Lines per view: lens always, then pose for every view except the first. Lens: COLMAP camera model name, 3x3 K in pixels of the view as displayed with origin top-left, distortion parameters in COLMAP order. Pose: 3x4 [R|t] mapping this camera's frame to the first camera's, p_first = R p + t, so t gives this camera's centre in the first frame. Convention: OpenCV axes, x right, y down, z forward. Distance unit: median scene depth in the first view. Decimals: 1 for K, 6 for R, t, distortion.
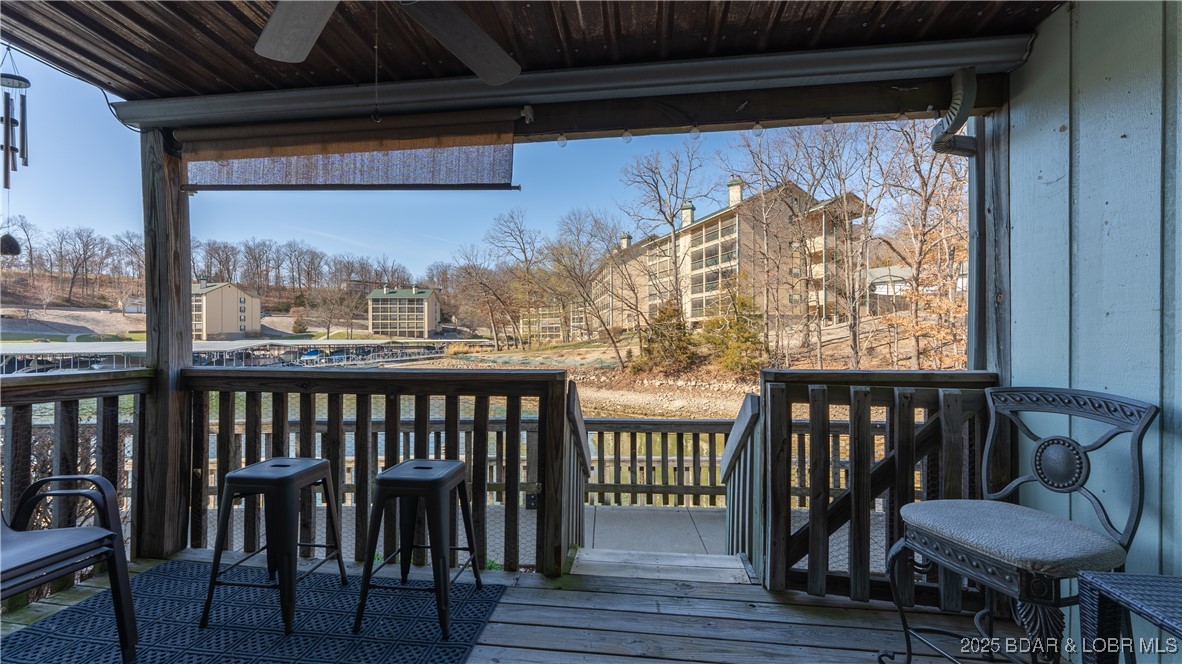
lens RADIAL K [[478.6, 0, 584.8], [0, 478.6, 334.7], [0, 0, 1]] dist [0.000236, -0.000162]
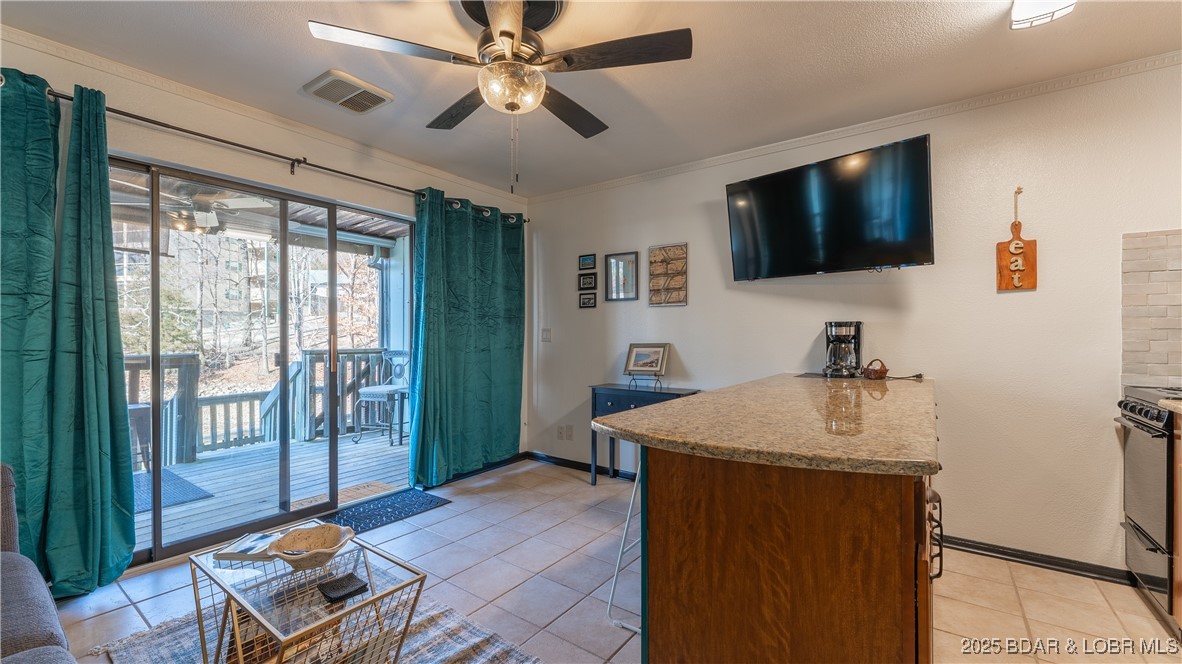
lens RADIAL K [[478.6, 0, 584.8], [0, 478.6, 334.7], [0, 0, 1]] dist [0.000236, -0.000162]
pose [[0.486893, -0.000841, 0.873461, -1.045072], [-0.002972, 0.999992, 0.002620, -0.013498], [-0.873456, -0.003872, 0.486887, -1.401626]]
